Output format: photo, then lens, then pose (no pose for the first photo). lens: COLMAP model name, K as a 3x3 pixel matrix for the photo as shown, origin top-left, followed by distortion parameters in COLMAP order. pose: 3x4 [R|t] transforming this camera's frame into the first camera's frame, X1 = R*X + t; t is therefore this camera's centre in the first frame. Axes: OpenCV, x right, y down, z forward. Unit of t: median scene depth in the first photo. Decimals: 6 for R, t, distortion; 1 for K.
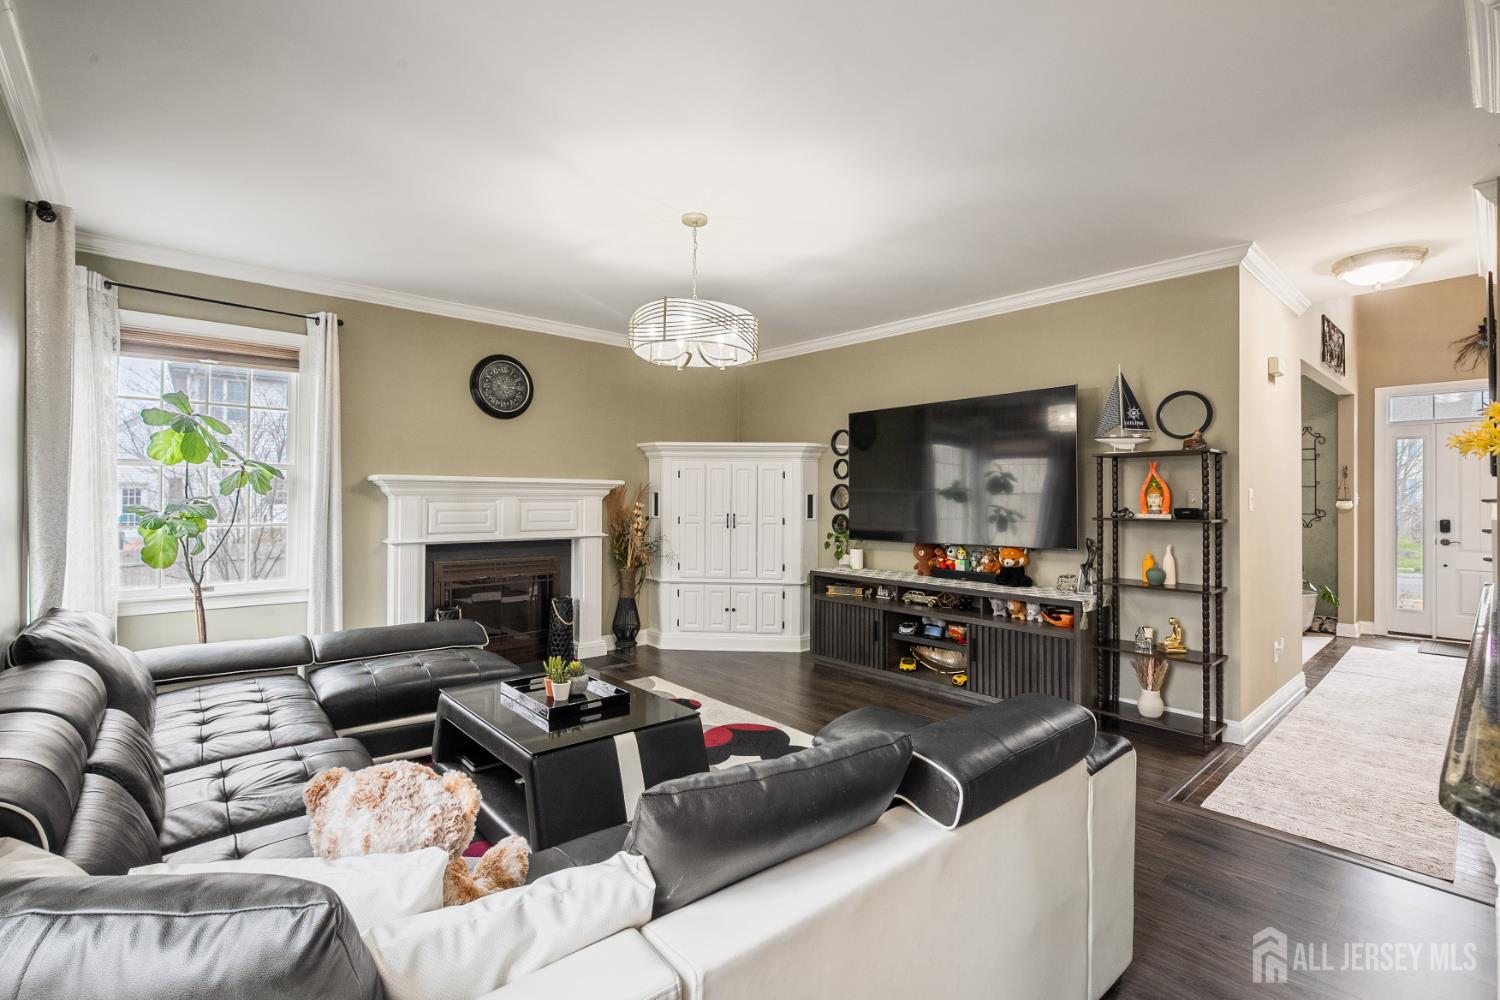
lens RADIAL K [[671.1, 0, 743.7], [0, 671.1, 488.2], [0, 0, 1]] dist [-0.002099, 0.000011]
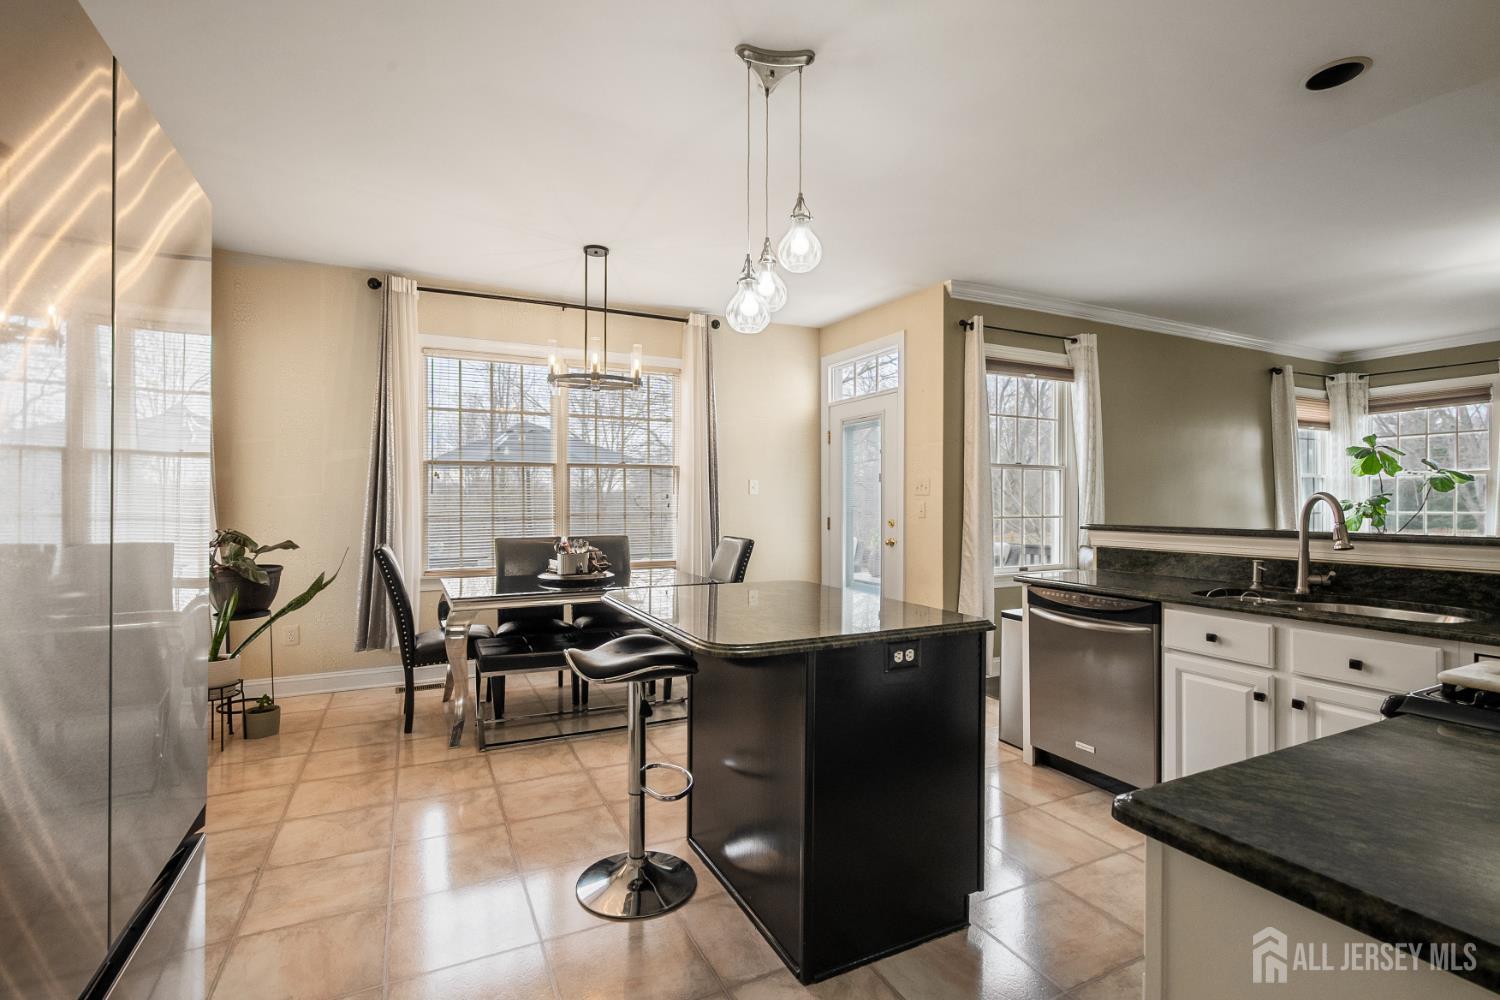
lens RADIAL K [[675.4, 0, 749.3], [0, 675.4, 501.8], [0, 0, 1]] dist [-0.002577, 0.000914]
pose [[-0.259784, -0.009174, -0.965623, 1.049073], [0.012082, 0.999846, -0.012750, 0.028831], [0.965591, -0.014979, -0.259633, -0.103525]]
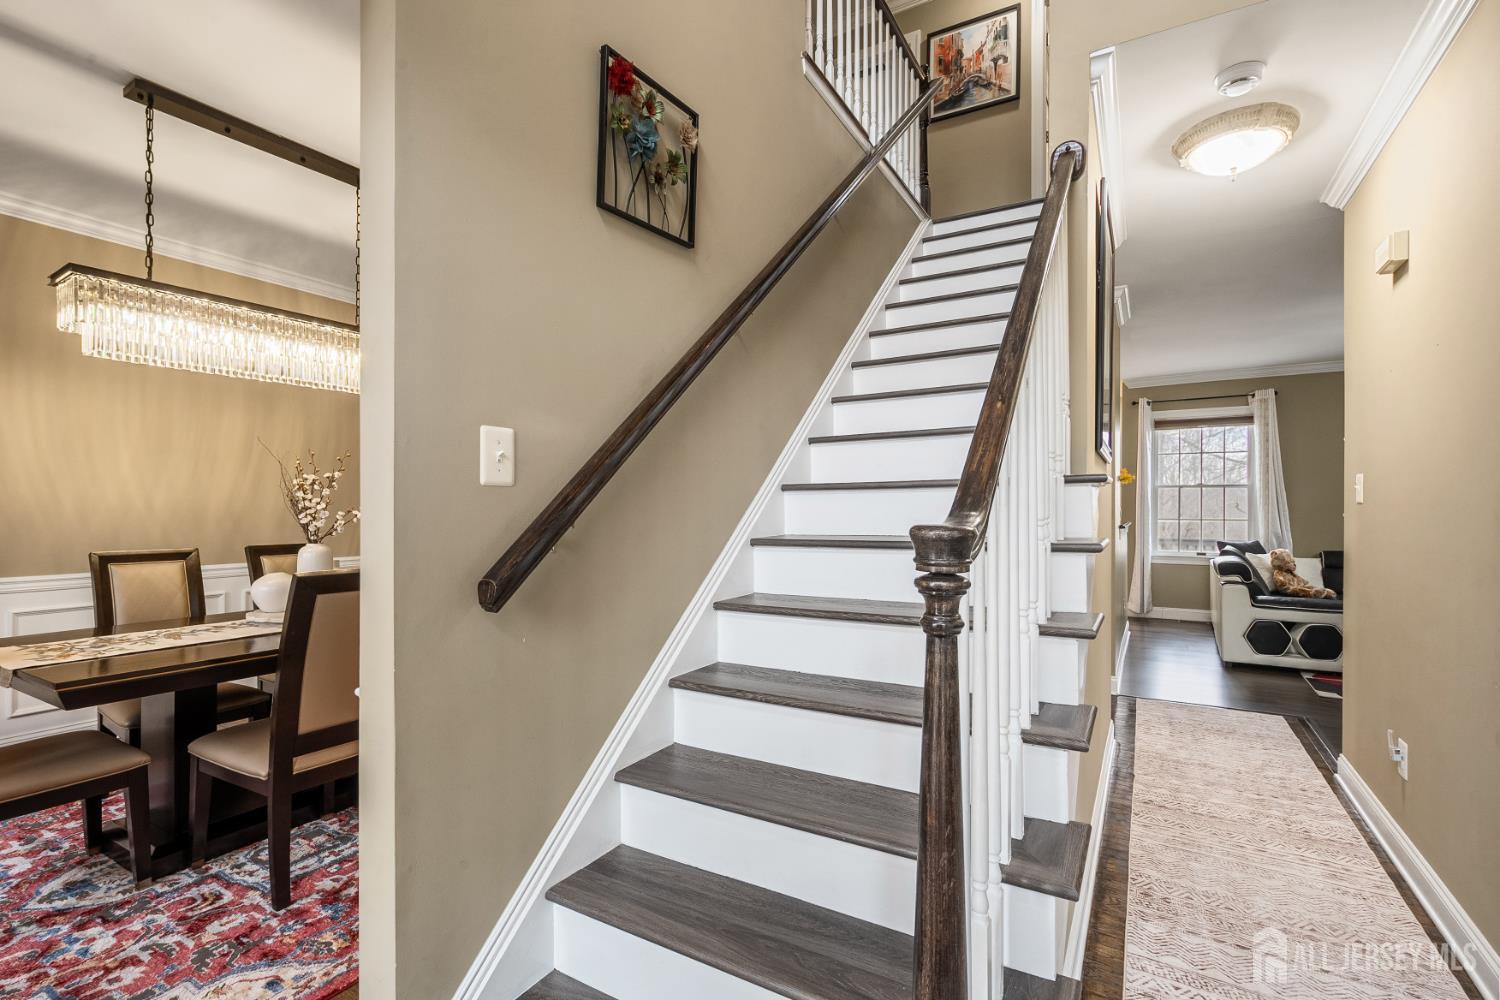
lens RADIAL K [[675.4, 0, 749.3], [0, 675.4, 501.8], [0, 0, 1]] dist [-0.002577, 0.000914]
pose [[-0.949315, -0.009025, -0.314198, 1.446830], [-0.002856, 0.999794, -0.020089, 0.035772], [0.314314, -0.018173, -0.949145, 1.299365]]
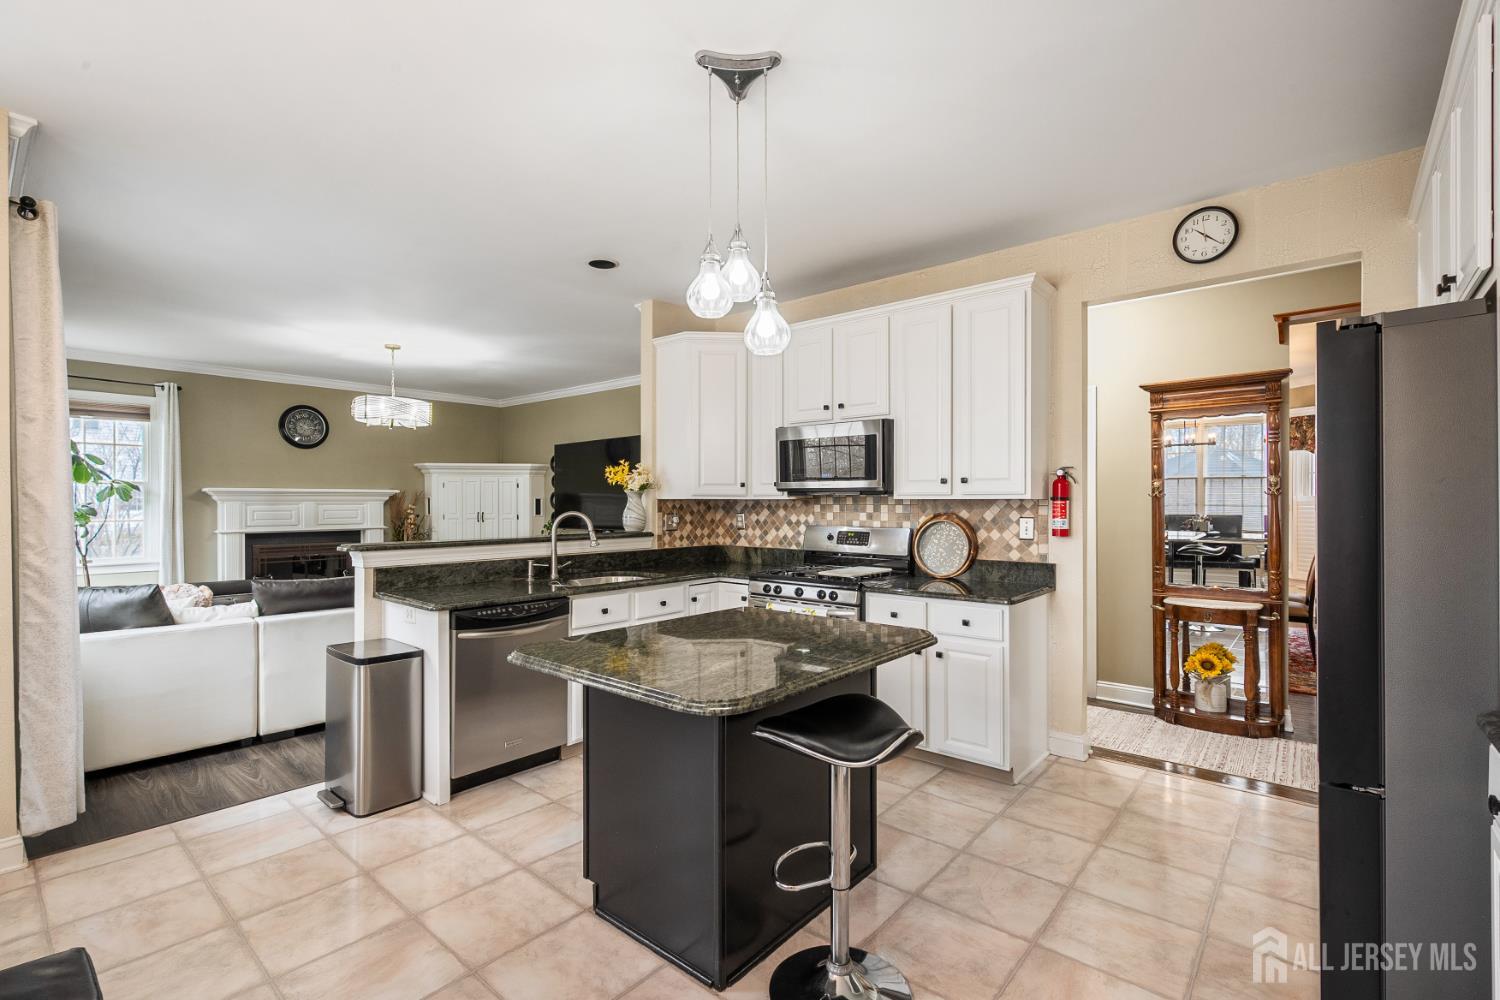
lens RADIAL K [[675.4, 0, 749.3], [0, 675.4, 501.8], [0, 0, 1]] dist [-0.002577, 0.000914]
pose [[0.990625, -0.007518, 0.136402, 0.480317], [0.005424, 0.999862, 0.015716, -0.005979], [-0.136501, -0.014829, 0.990529, -0.713920]]
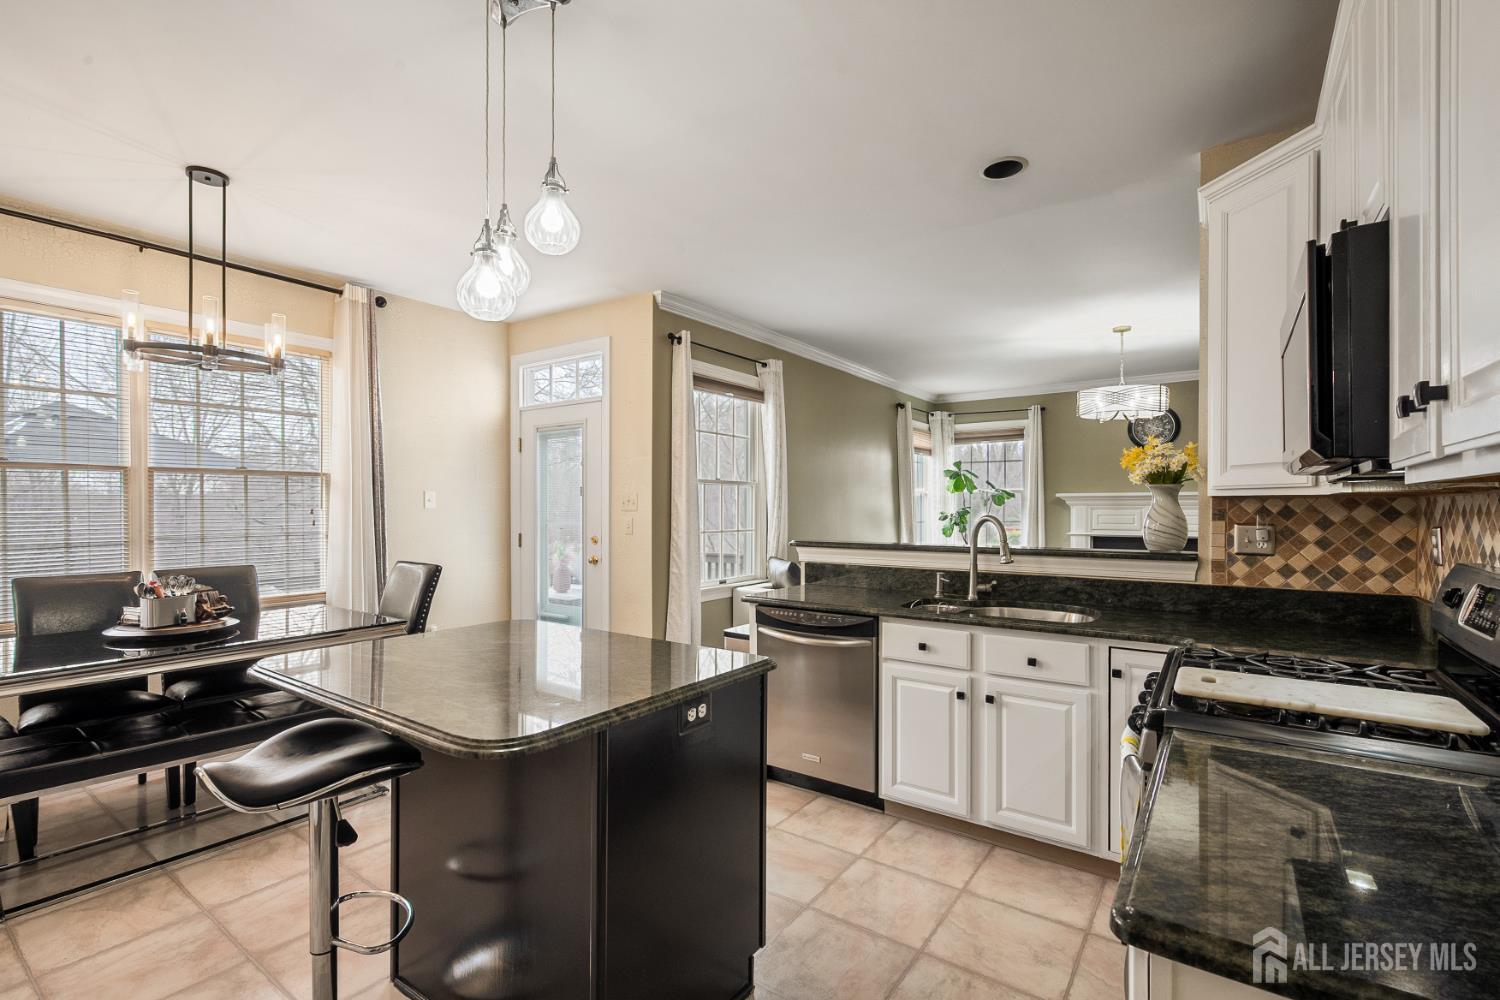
lens RADIAL K [[673.7, 0, 745.7], [0, 673.7, 510.5], [0, 0, 1]] dist [-0.003281, 0.001519]
pose [[0.224455, -0.004731, -0.974473, 0.980972], [0.017000, 0.999855, -0.000939, 0.011096], [0.974336, -0.016356, 0.224503, -0.176672]]
